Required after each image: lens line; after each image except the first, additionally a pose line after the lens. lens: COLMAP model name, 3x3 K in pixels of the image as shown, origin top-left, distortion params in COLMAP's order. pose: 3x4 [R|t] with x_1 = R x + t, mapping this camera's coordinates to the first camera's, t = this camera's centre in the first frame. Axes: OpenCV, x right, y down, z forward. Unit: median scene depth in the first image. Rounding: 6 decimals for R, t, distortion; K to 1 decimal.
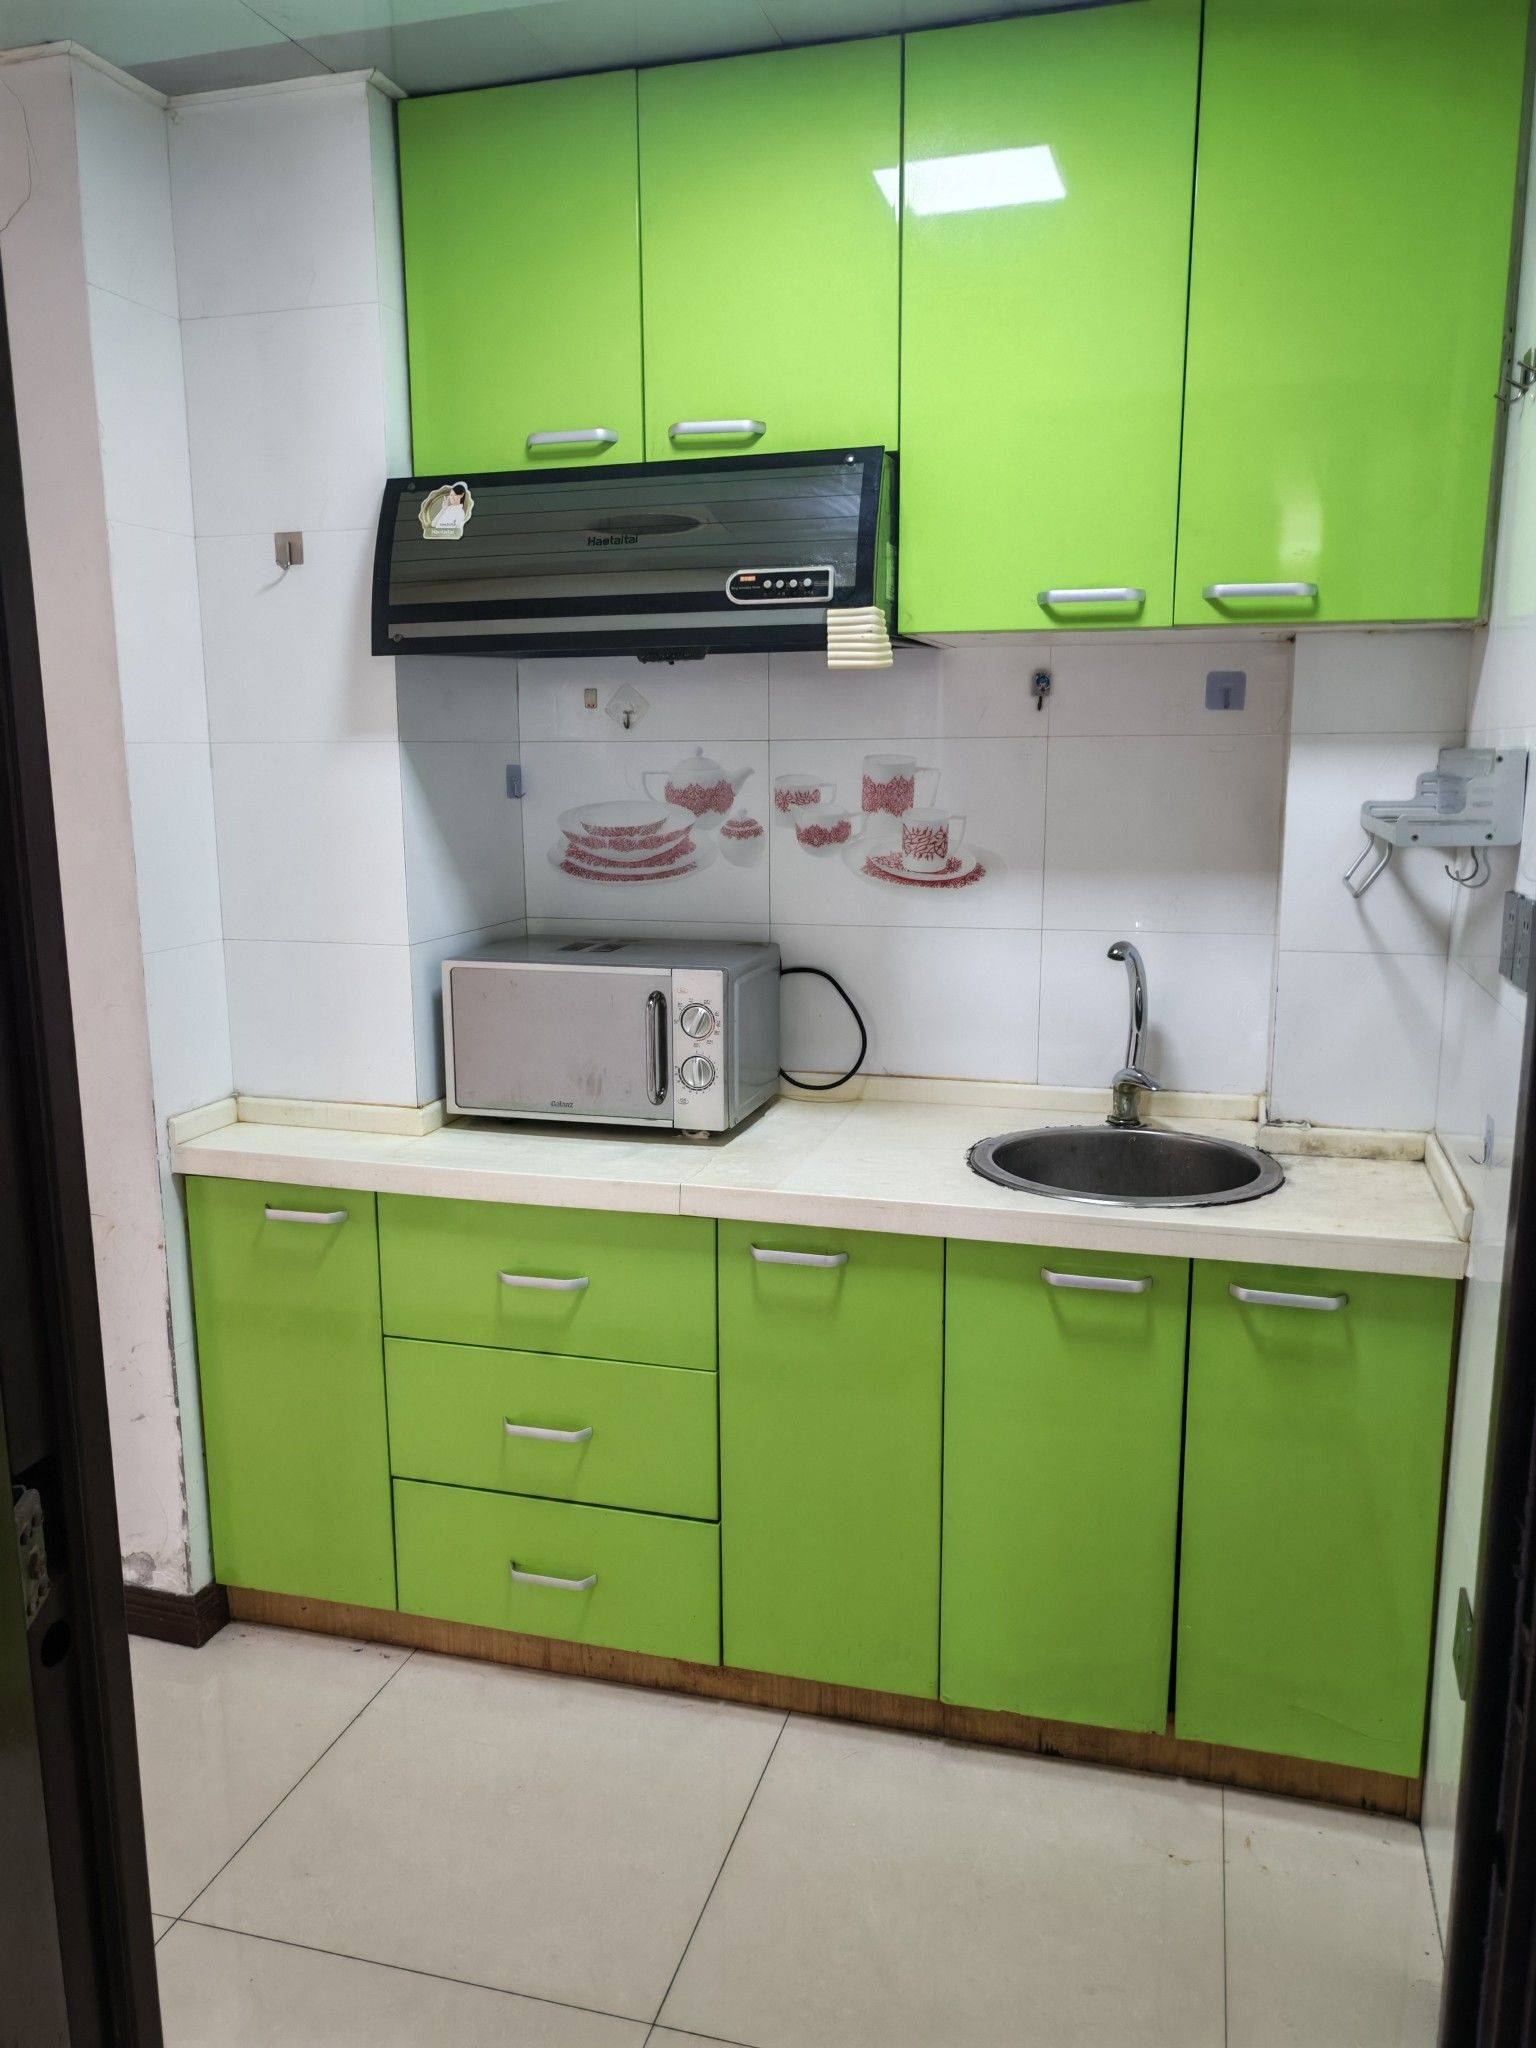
lens RADIAL K [[1569.8, 0, 768.0], [0, 1569.8, 1024.0], [0, 0, 1]] dist [0.005845, 0.004060]
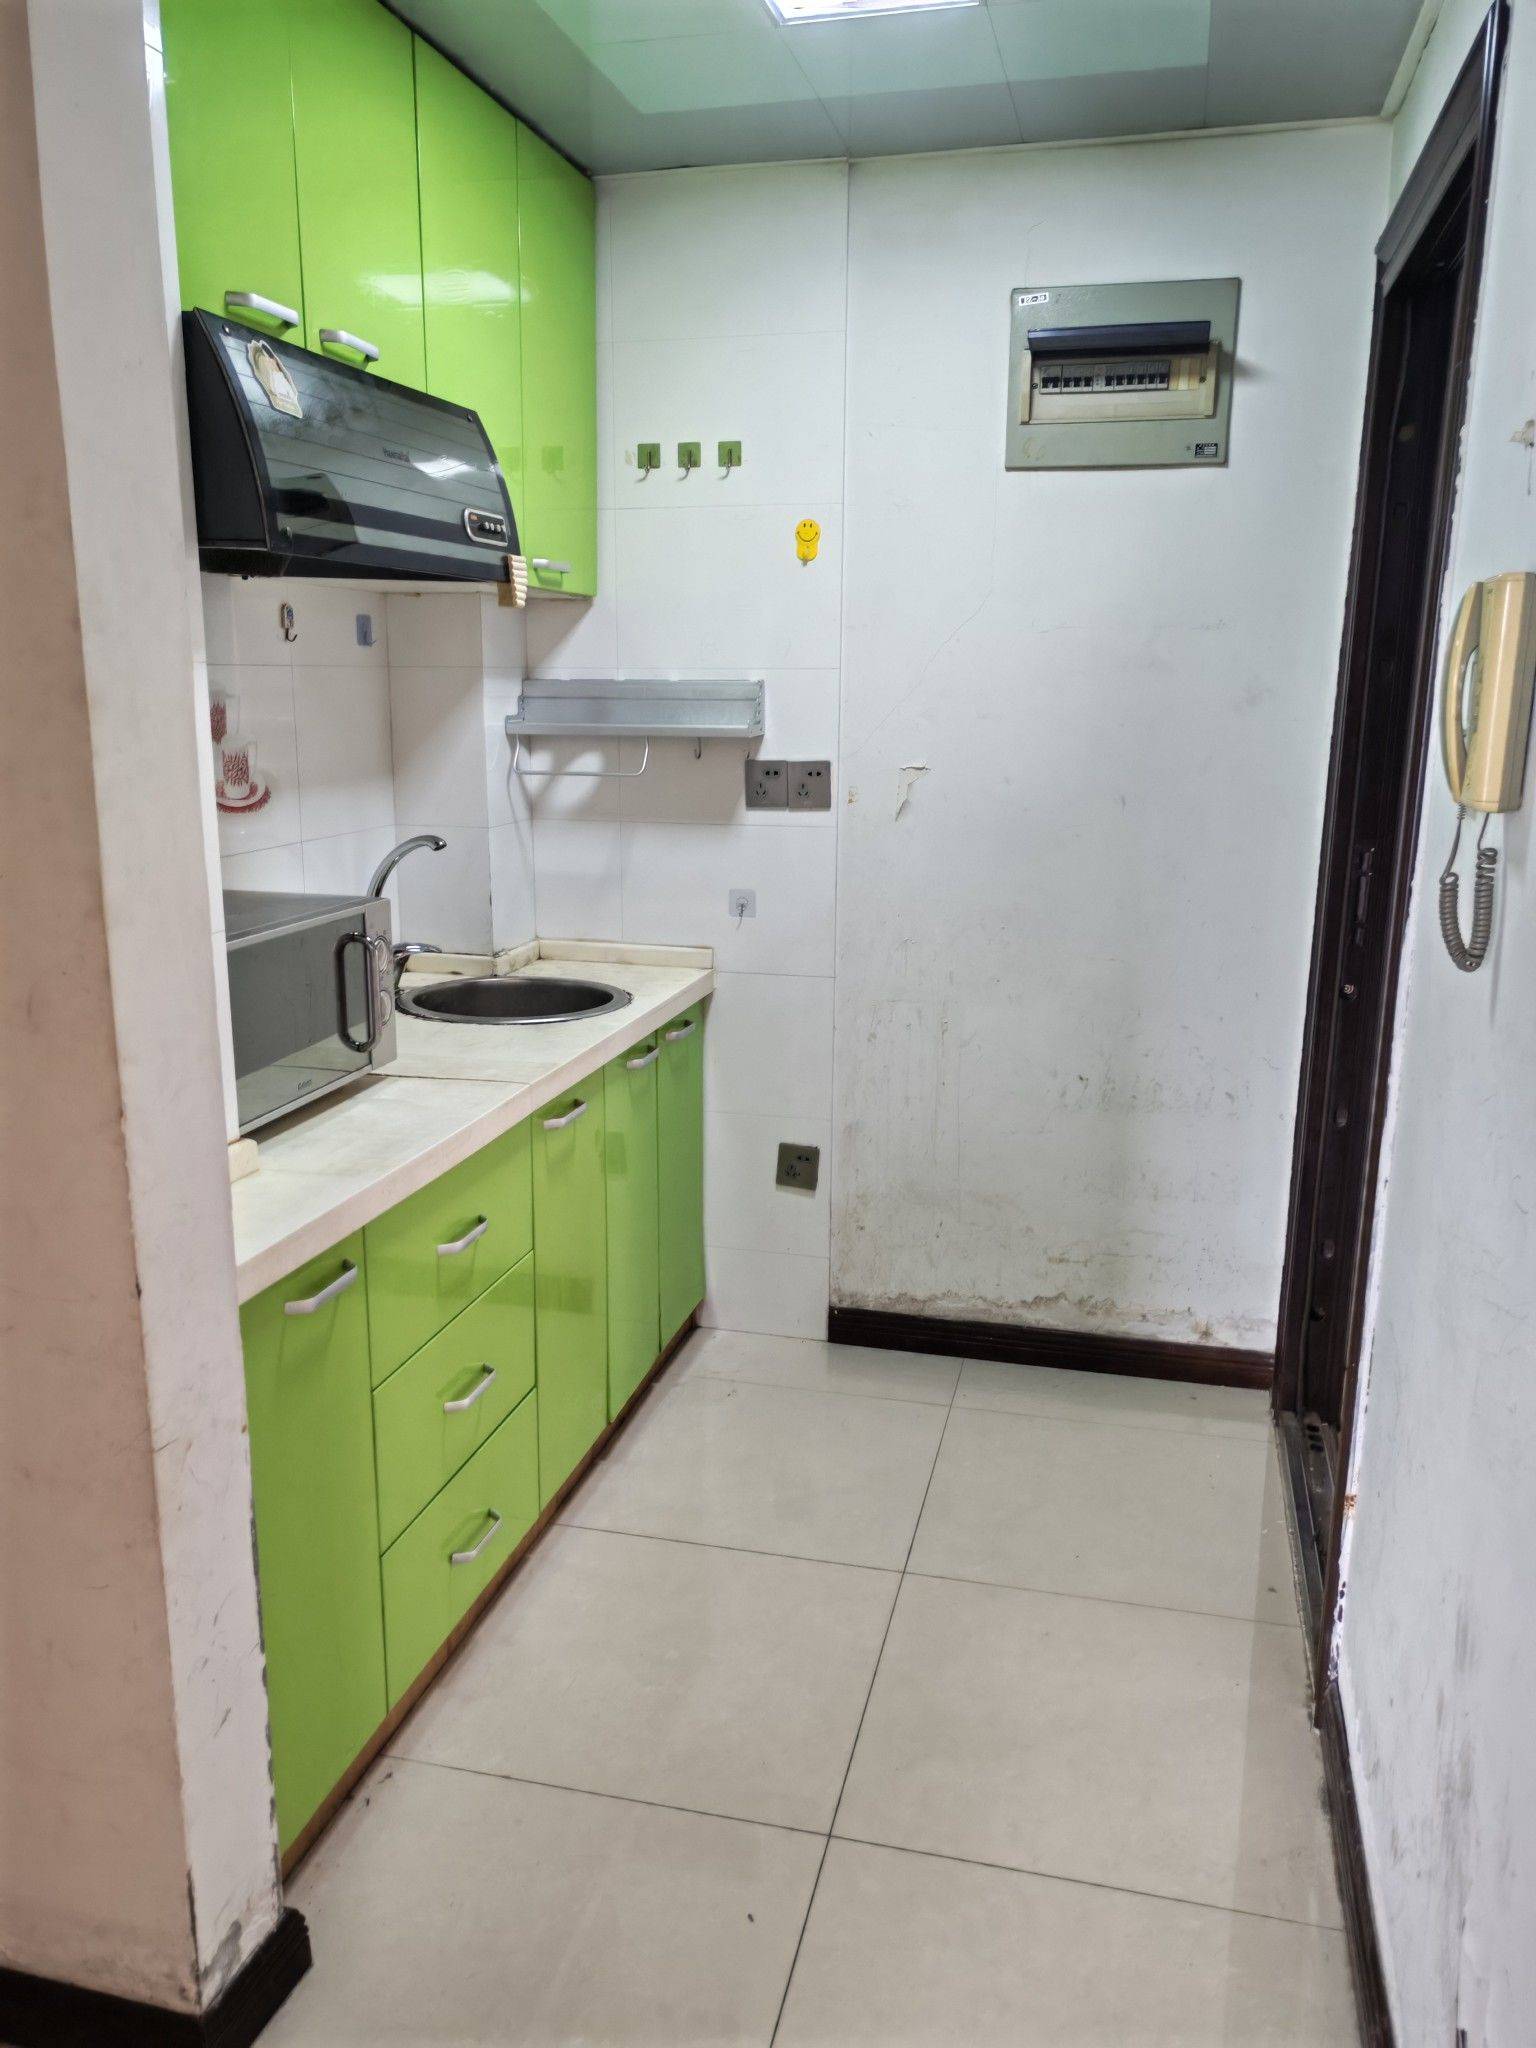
lens RADIAL K [[1569.8, 0, 768.0], [0, 1569.8, 1024.0], [0, 0, 1]] dist [0.005845, 0.004060]
pose [[-0.033295, -0.212619, 0.976568, -0.934052], [0.165330, 0.962476, 0.215187, -0.119887], [-0.985676, 0.168621, 0.003107, 0.695683]]
